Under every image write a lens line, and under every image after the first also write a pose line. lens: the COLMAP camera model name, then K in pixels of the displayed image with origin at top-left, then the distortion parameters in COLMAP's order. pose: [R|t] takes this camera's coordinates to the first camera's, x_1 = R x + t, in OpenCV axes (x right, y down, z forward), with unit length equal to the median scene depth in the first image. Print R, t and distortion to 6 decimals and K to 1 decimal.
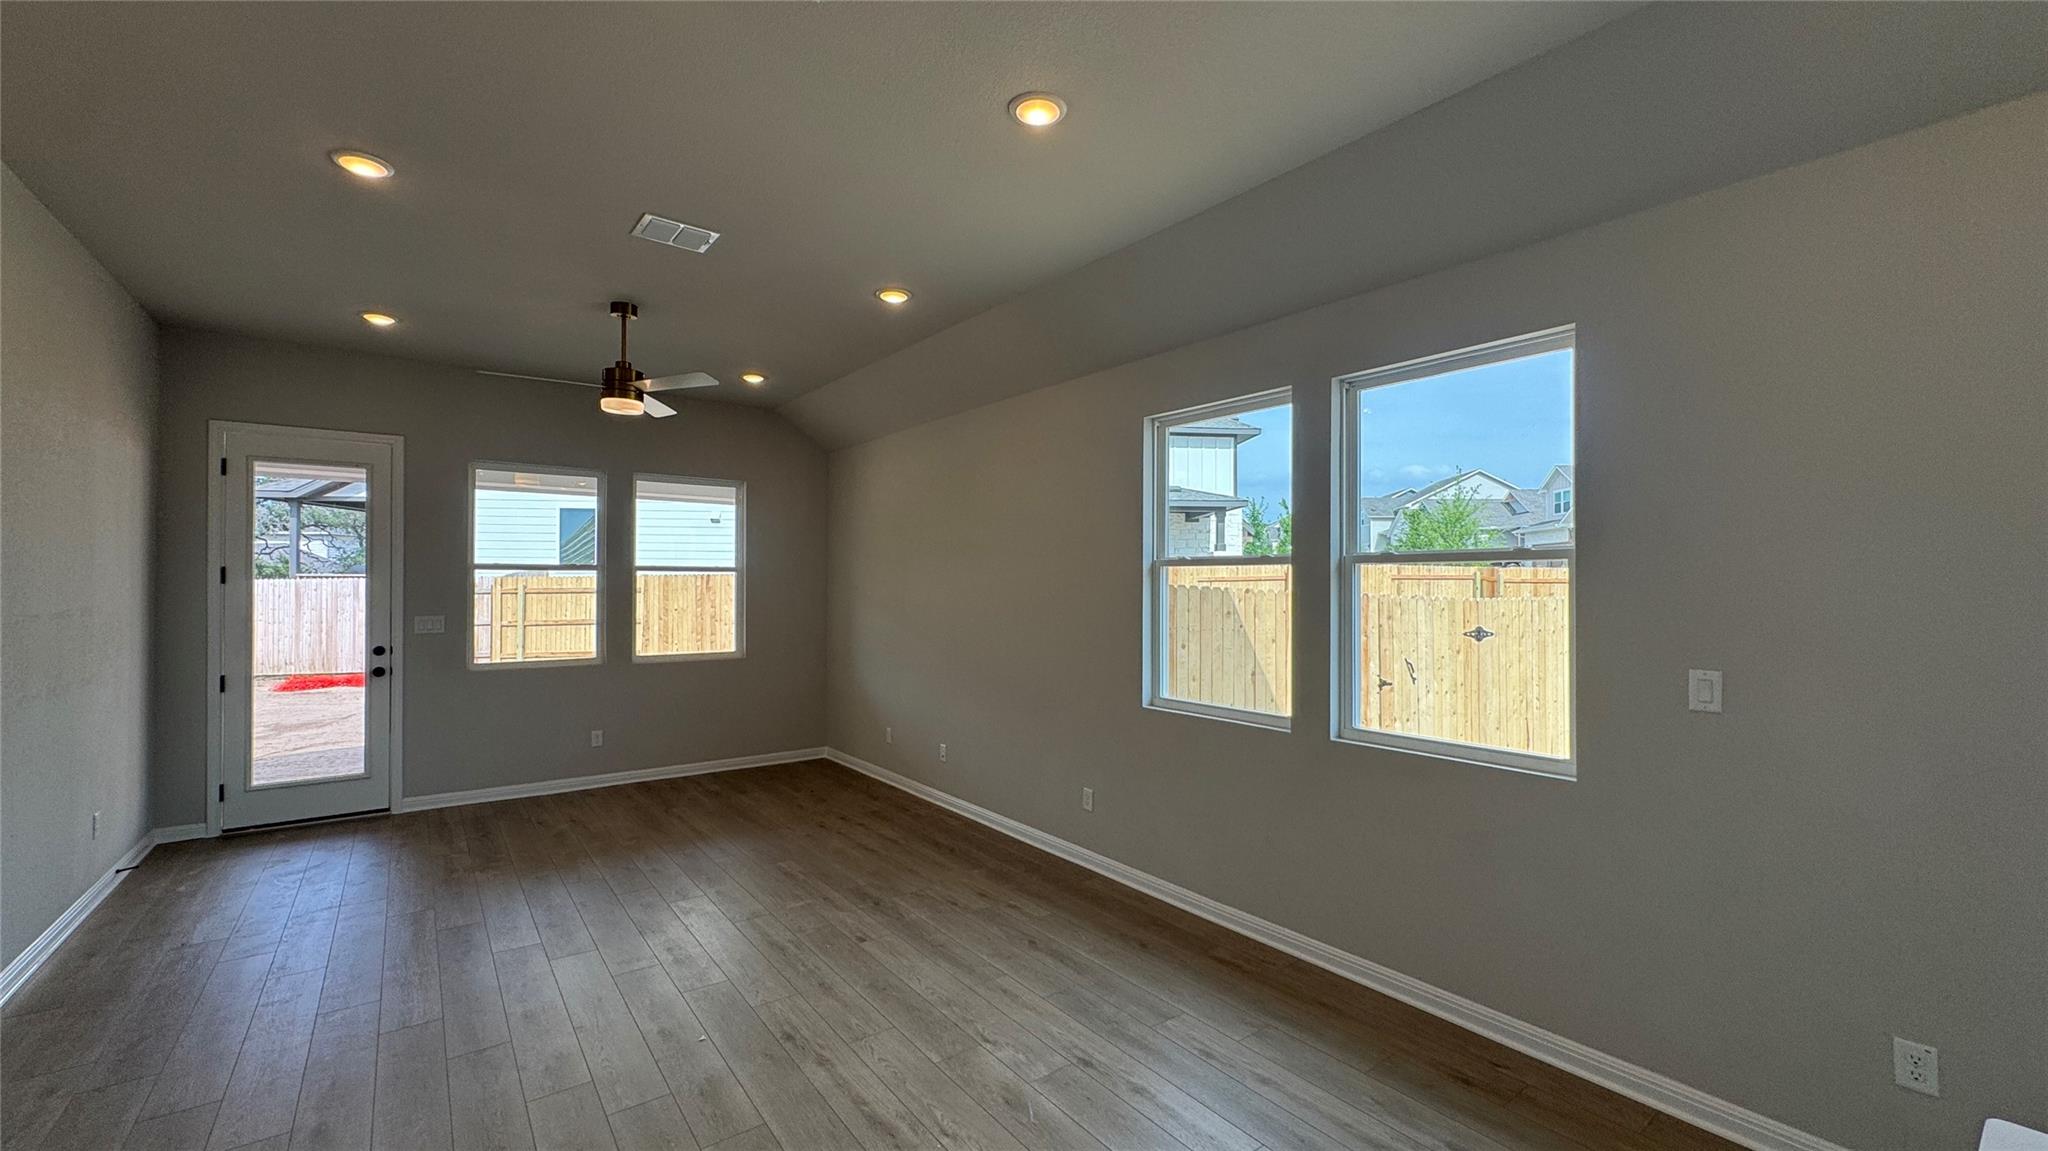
lens RADIAL K [[818.8, 0, 1027.6], [0, 818.8, 574.6], [0, 0, 1]] dist [-0.001247, 0.000749]
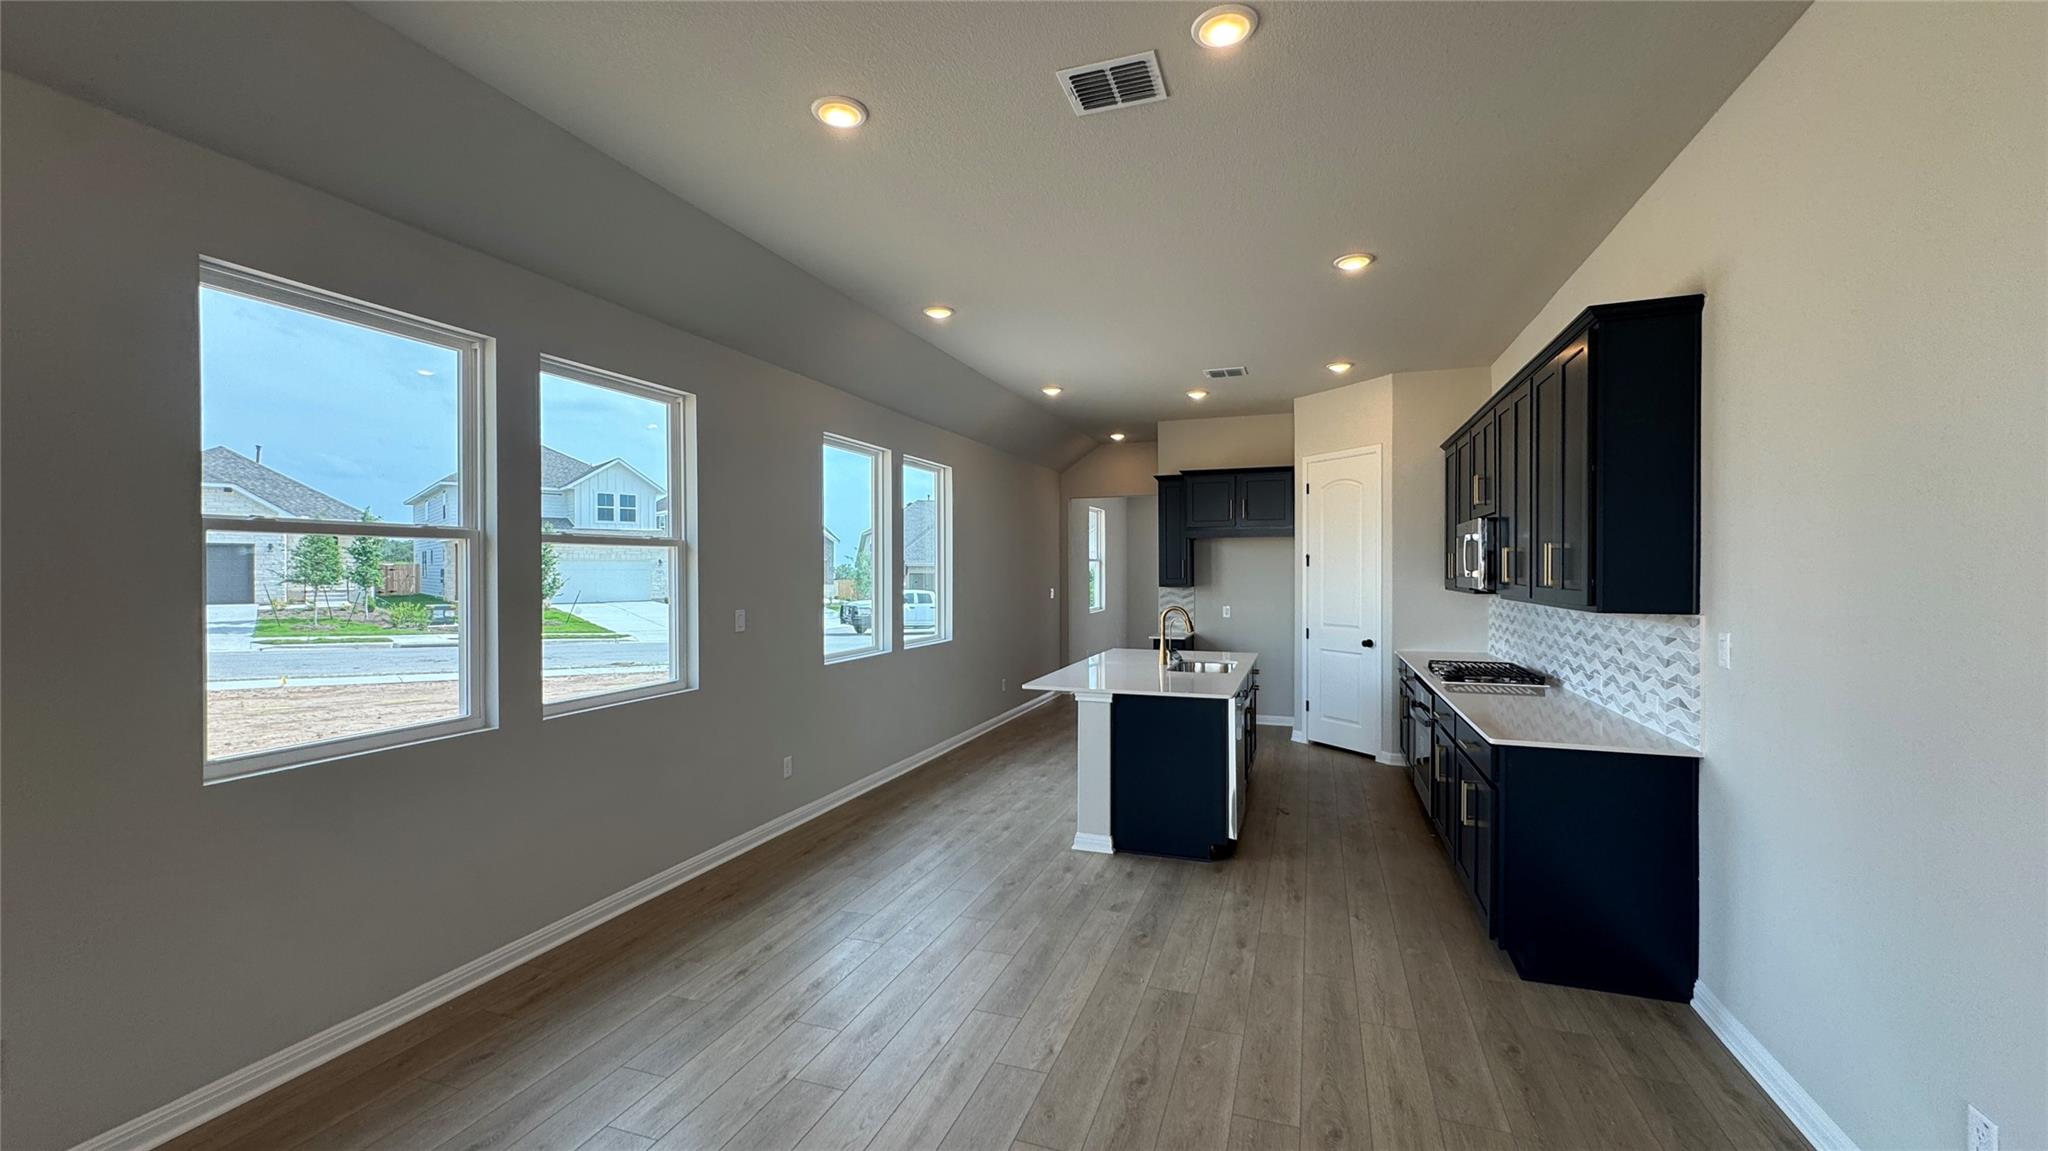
lens RADIAL K [[818.8, 0, 1023.0], [0, 818.8, 576.4], [0, 0, 1]] dist [-0.001247, 0.000749]
pose [[-0.549911, -0.010308, 0.835160, -0.579680], [-0.009897, 0.999934, 0.005825, 0.012515], [-0.835165, -0.005062, -0.549977, 0.797540]]
